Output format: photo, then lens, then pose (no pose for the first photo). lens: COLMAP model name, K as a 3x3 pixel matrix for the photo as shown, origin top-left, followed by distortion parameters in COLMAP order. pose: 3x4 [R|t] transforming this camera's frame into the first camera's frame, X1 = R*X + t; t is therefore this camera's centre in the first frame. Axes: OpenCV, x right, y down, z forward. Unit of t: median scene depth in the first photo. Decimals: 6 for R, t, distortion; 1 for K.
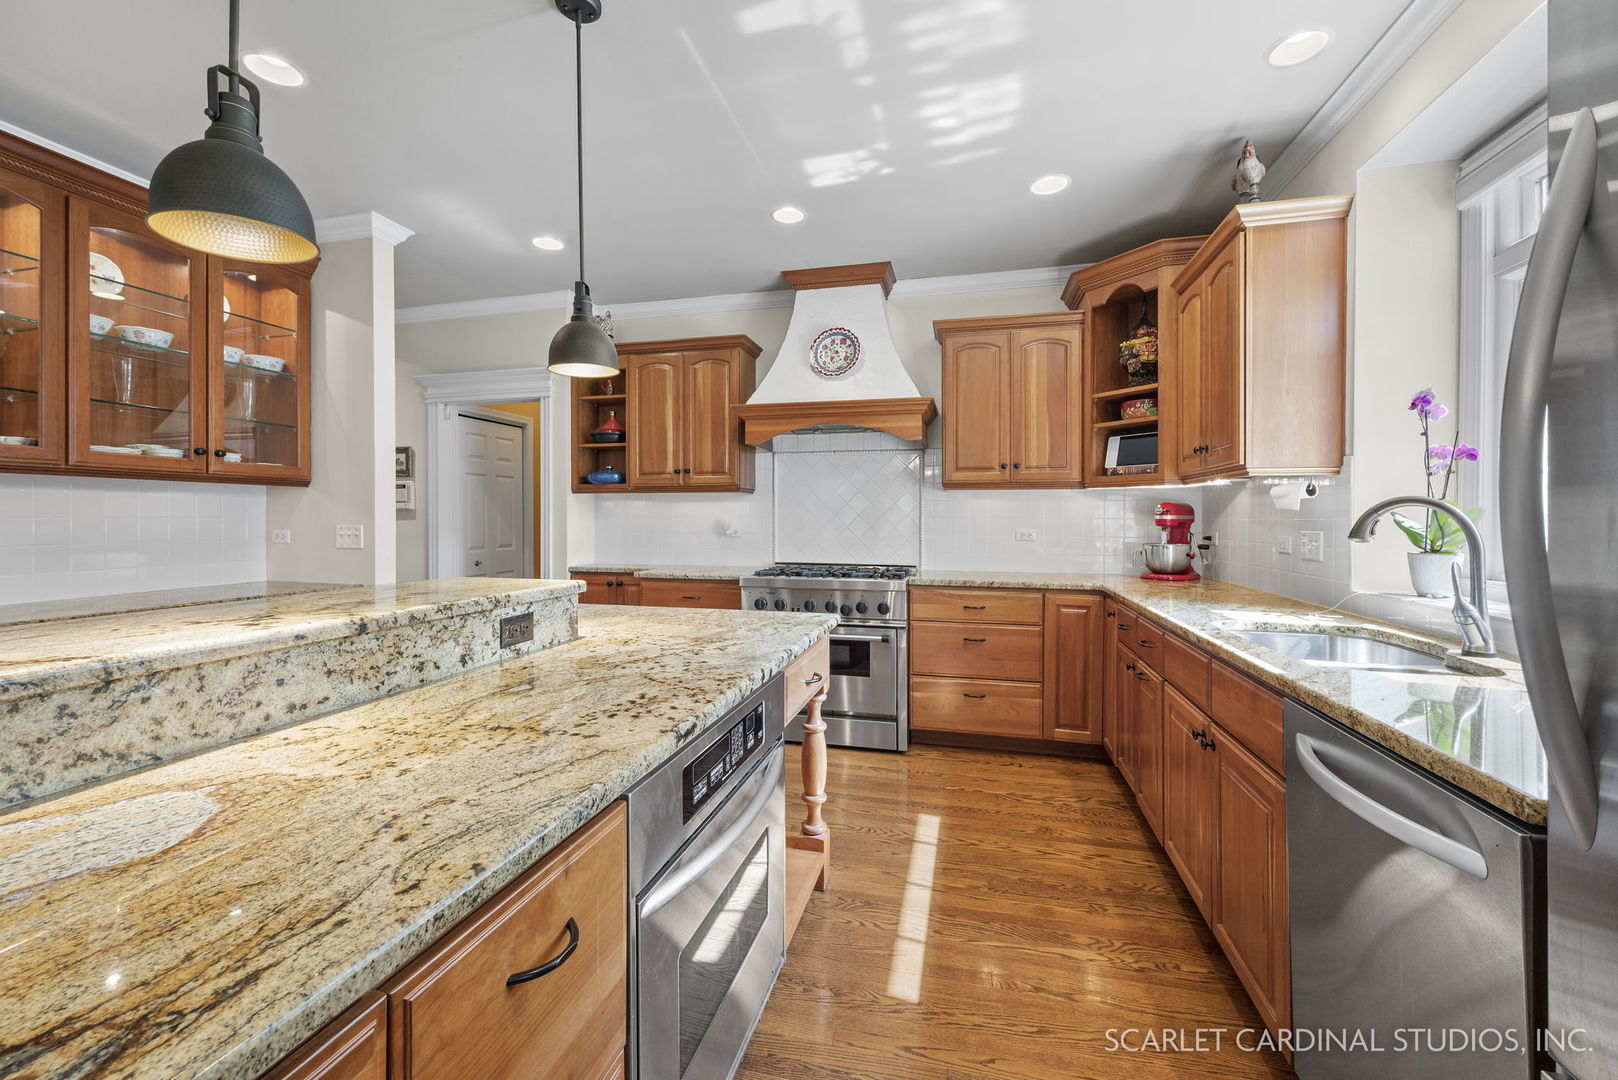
lens RADIAL K [[641.8, 0, 816.9], [0, 641.8, 523.2], [0, 0, 1]] dist [-0.000811, 0.000000]
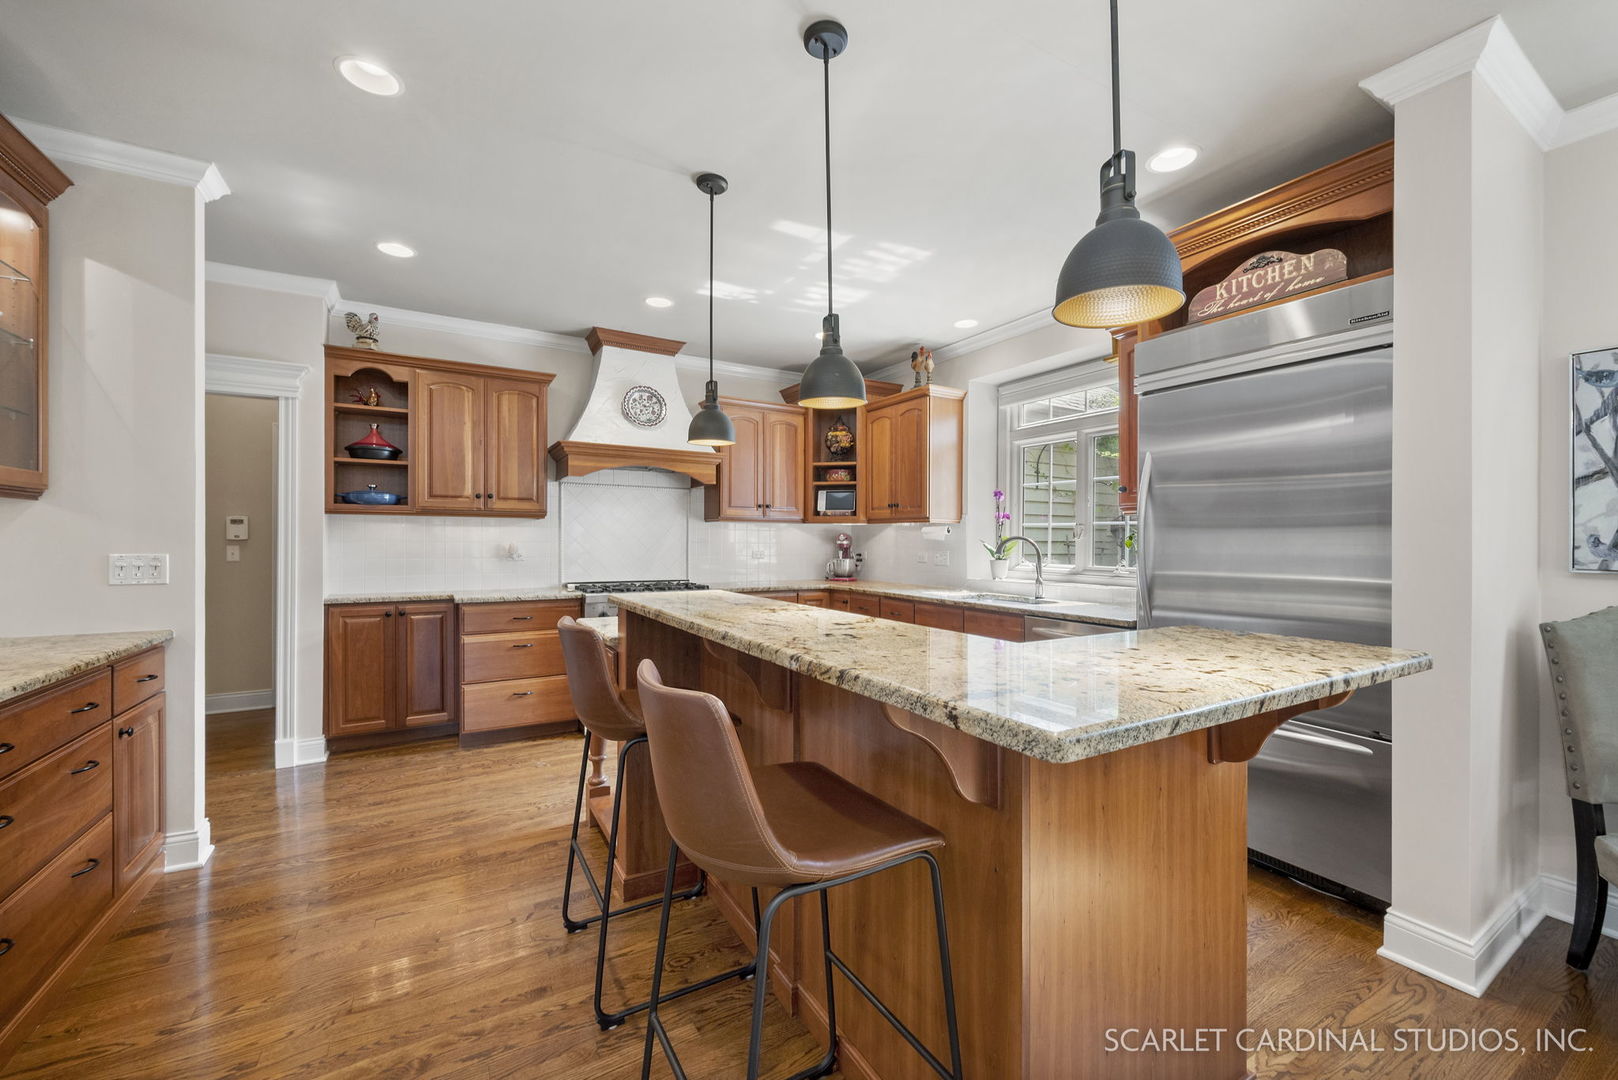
lens RADIAL K [[629.8, 0, 809.0], [0, 629.8, 540.0], [0, 0, 1]] dist [-0.000583, -0.000120]
pose [[0.714369, 0.002934, 0.699764, -0.613068], [0.000906, 0.999986, -0.005118, -0.007390], [-0.699769, 0.004290, 0.714356, -0.070593]]
